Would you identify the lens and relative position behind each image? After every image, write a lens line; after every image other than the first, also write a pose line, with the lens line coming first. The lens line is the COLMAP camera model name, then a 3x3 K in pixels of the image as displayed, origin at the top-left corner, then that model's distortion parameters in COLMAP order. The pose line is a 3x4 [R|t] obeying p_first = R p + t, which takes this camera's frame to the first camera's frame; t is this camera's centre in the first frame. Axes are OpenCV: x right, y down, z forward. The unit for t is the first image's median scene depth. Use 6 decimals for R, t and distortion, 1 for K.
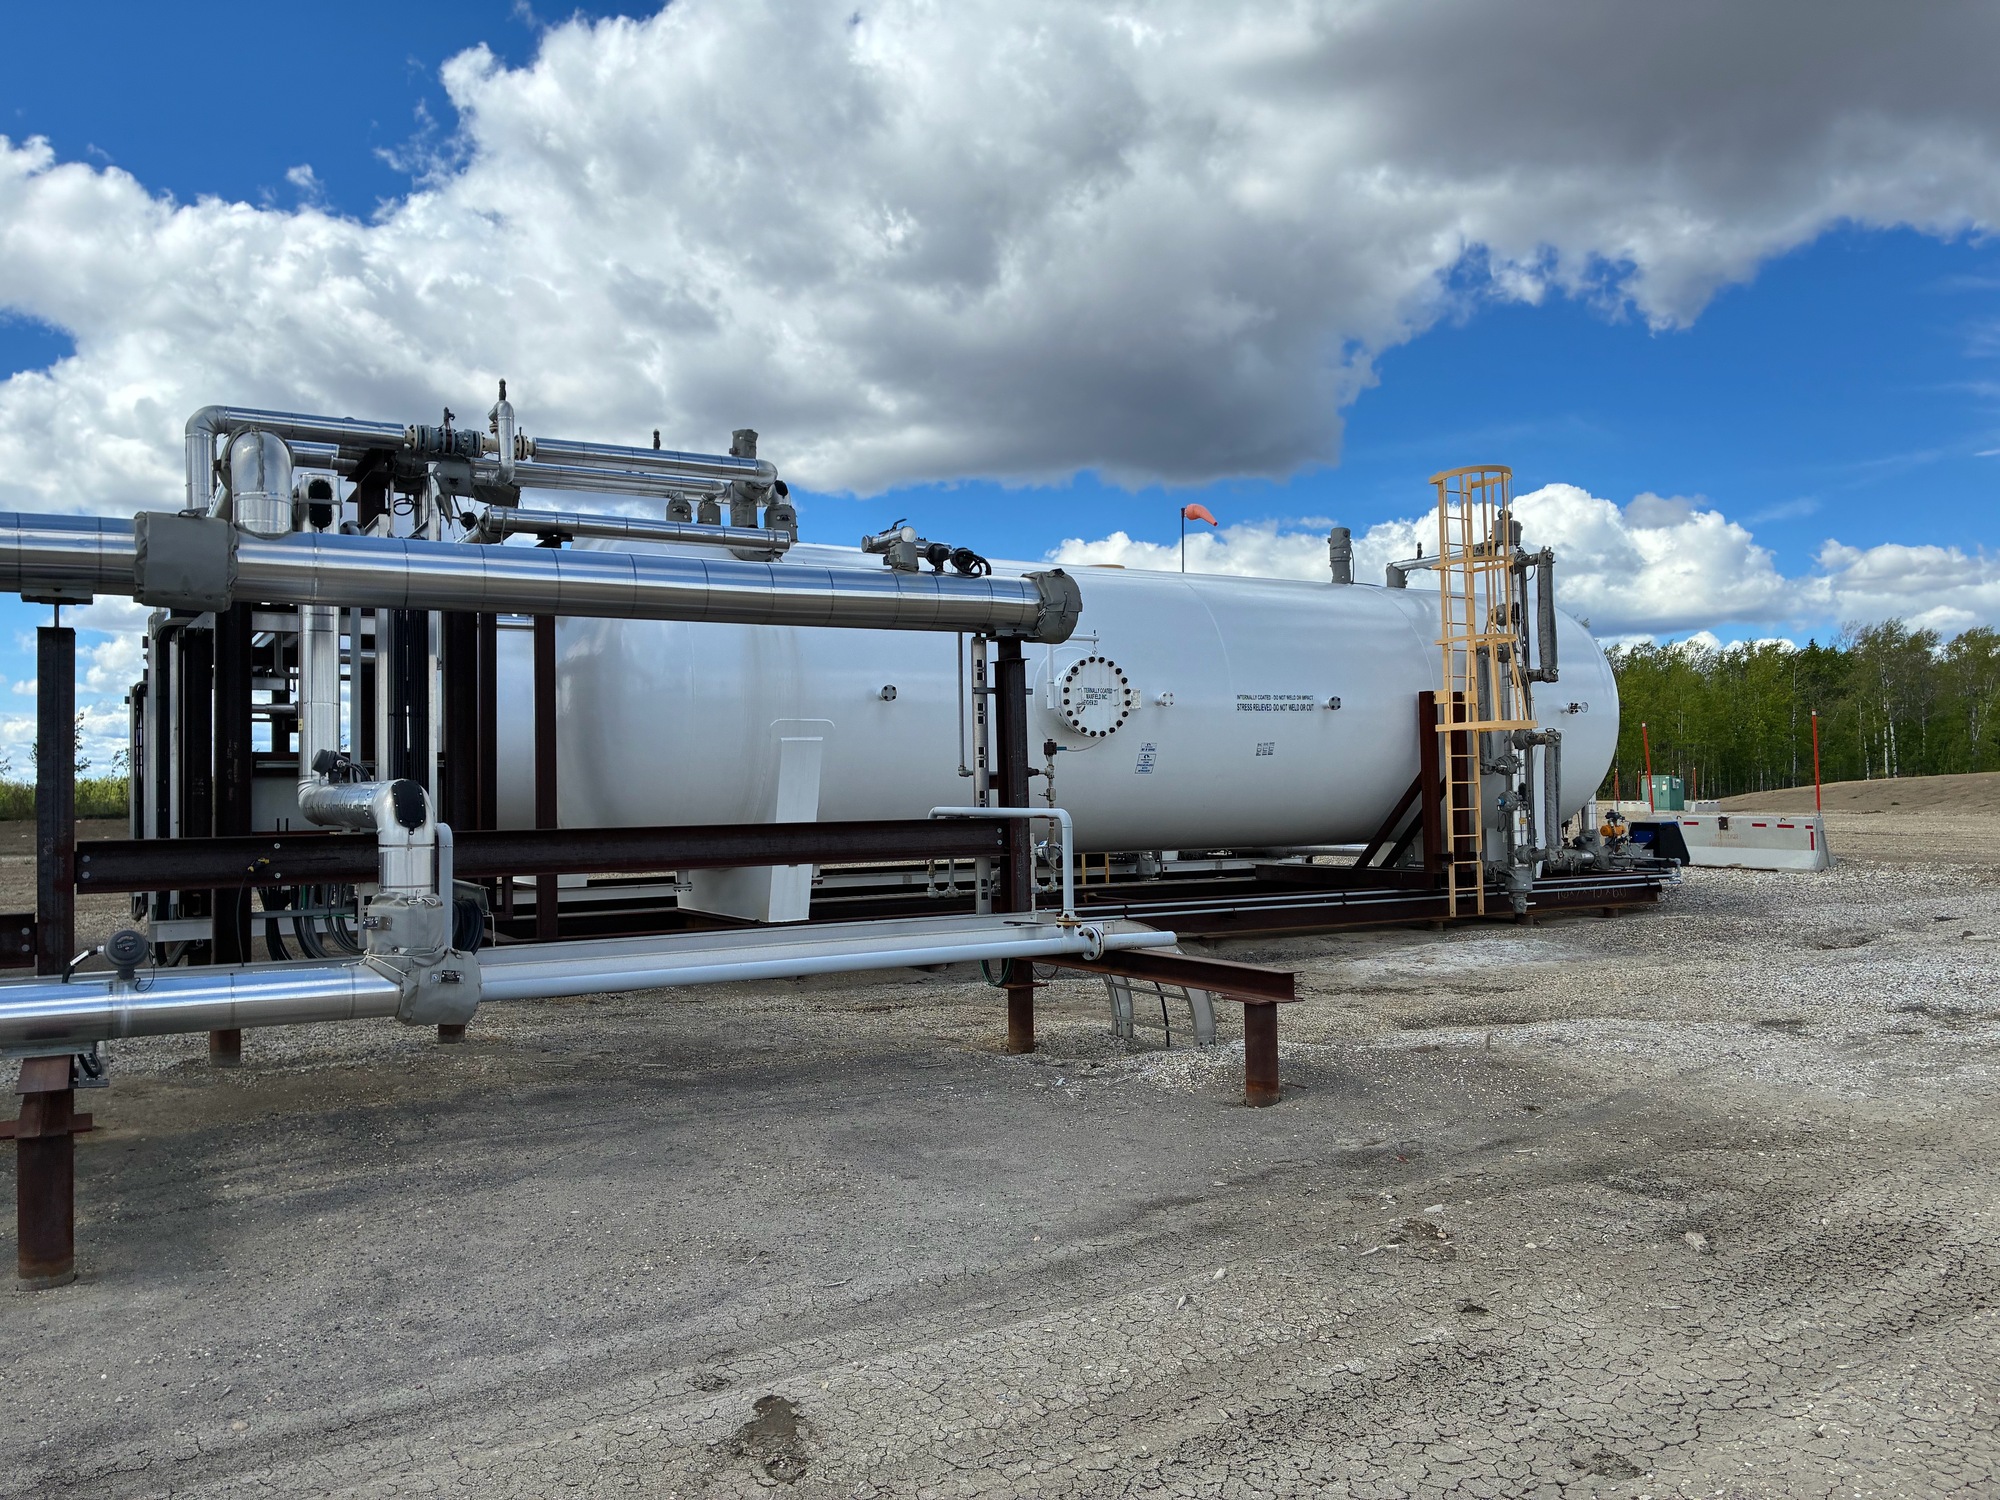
lens RADIAL K [[1497.4, 0, 1000.0], [0, 1497.4, 750.0], [0, 0, 1]] dist [-0.001888, 0.031130]
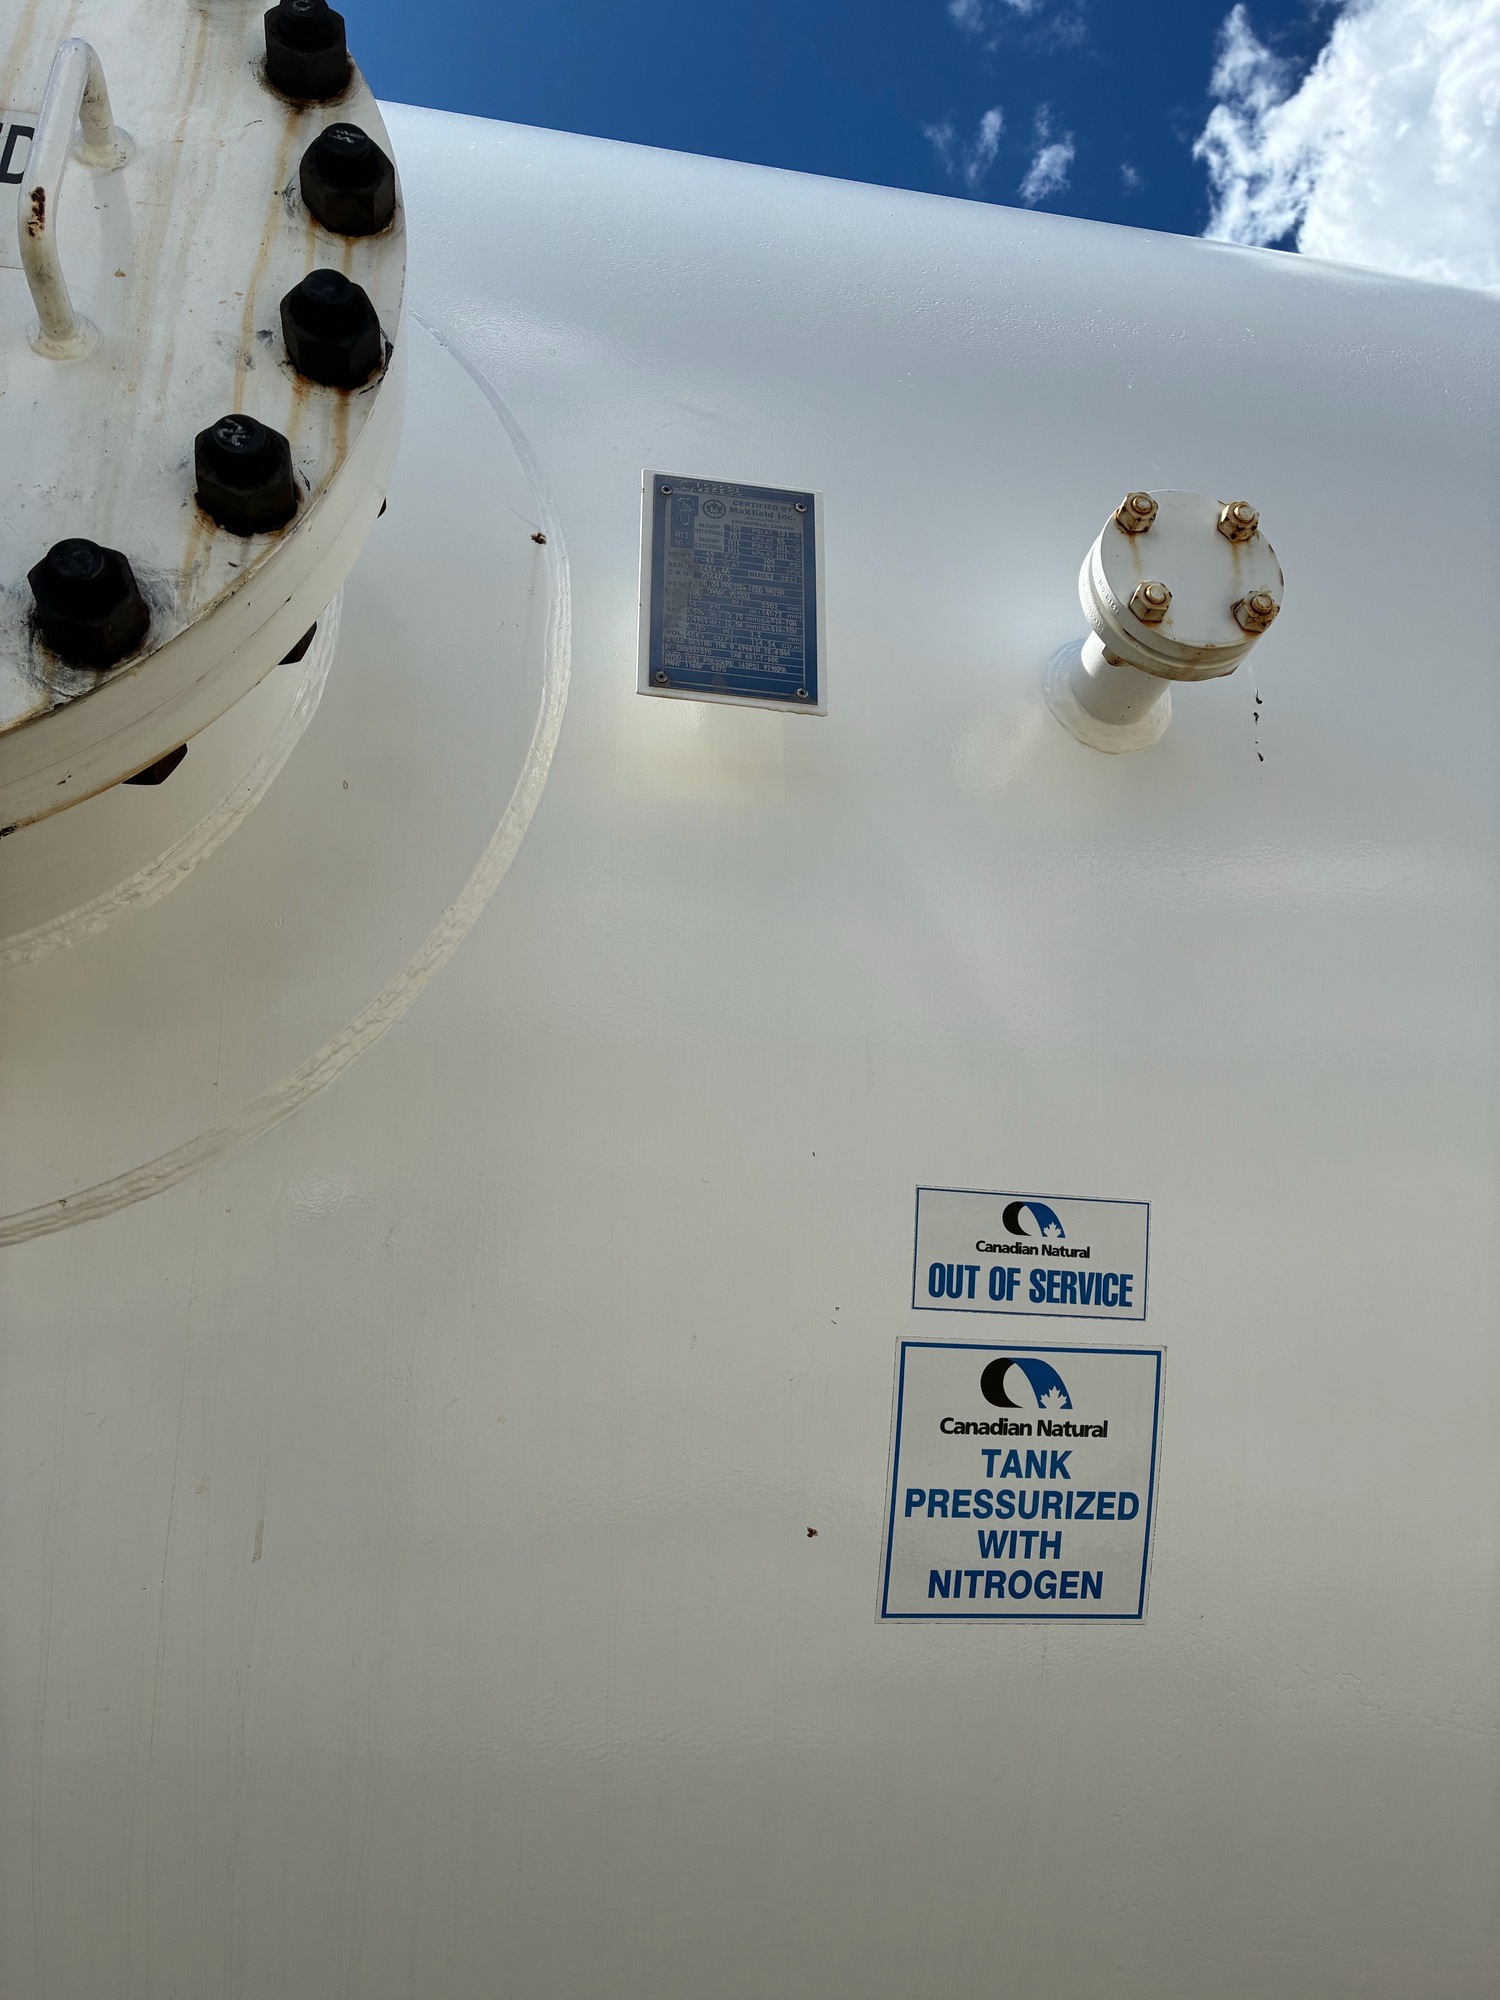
lens RADIAL K [[1521.5, 0, 750.0], [0, 1521.5, 1000.0], [0, 0, 1]] dist [0.006494, 0.006489]
pose [[0.944912, -0.103866, -0.310408, 0.101981], [-0.005227, 0.943410, -0.331587, 0.011338], [0.327283, 0.314943, 0.890897, 0.837403]]
